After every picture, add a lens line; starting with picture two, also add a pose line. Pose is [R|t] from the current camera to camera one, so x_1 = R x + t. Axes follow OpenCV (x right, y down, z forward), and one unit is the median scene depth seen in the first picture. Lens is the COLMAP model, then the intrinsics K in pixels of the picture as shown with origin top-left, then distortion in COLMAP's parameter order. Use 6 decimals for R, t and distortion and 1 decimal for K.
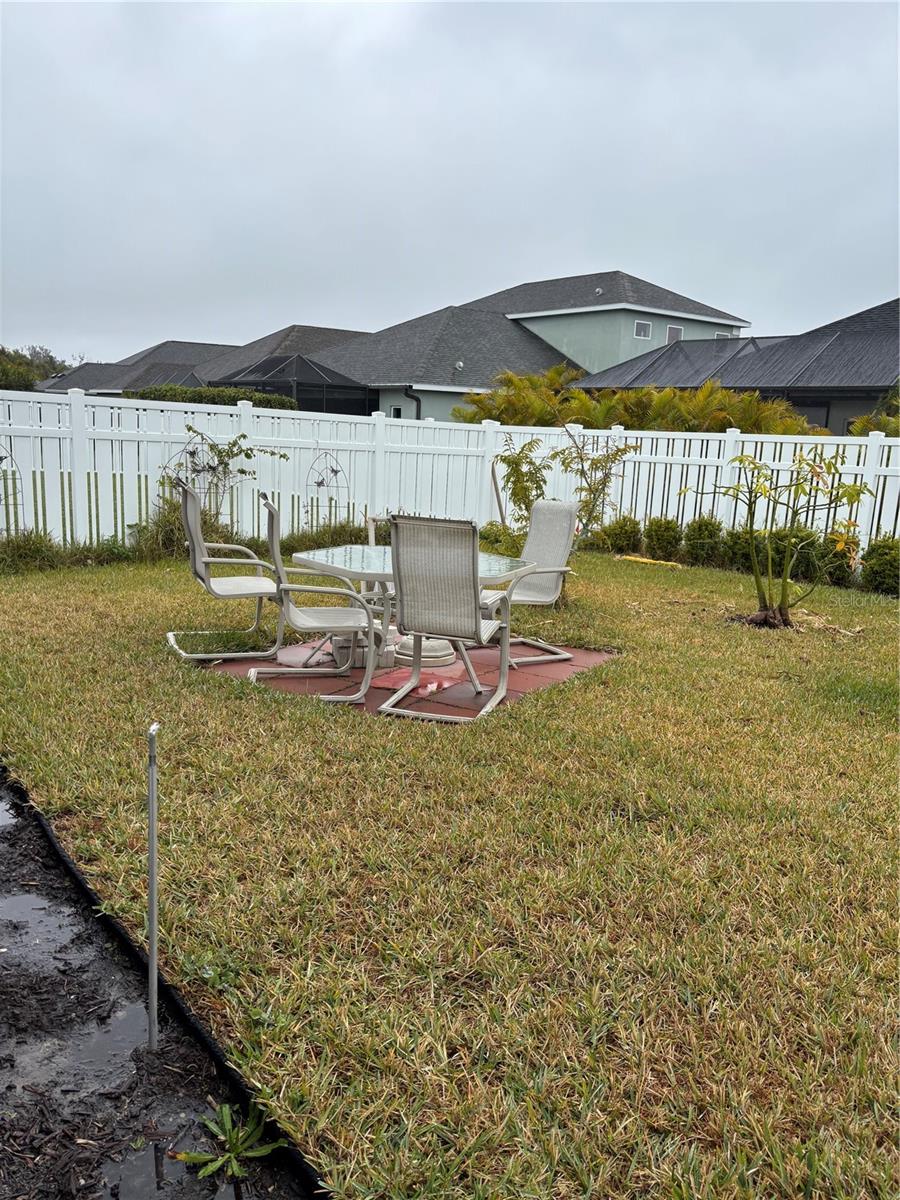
lens RADIAL K [[914.2, 0, 450.5], [0, 914.2, 599.8], [0, 0, 1]] dist [0.004642, -0.000197]
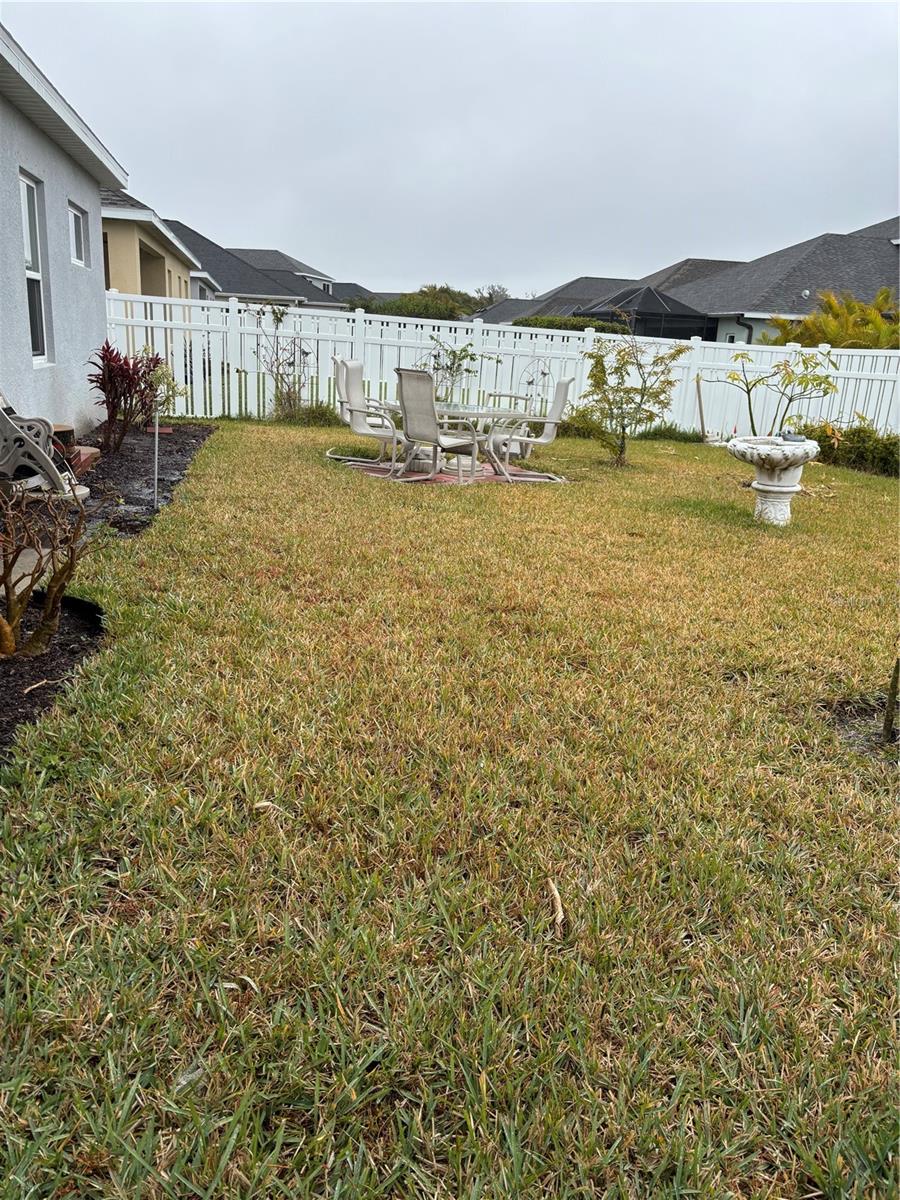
lens RADIAL K [[914.2, 0, 449.4], [0, 914.2, 600.3], [0, 0, 1]] dist [0.004642, -0.000197]
pose [[0.877026, 0.134045, -0.461364, 0.202881], [-0.104286, 0.990508, 0.089543, 0.040352], [0.468988, -0.030418, 0.882681, -0.124530]]
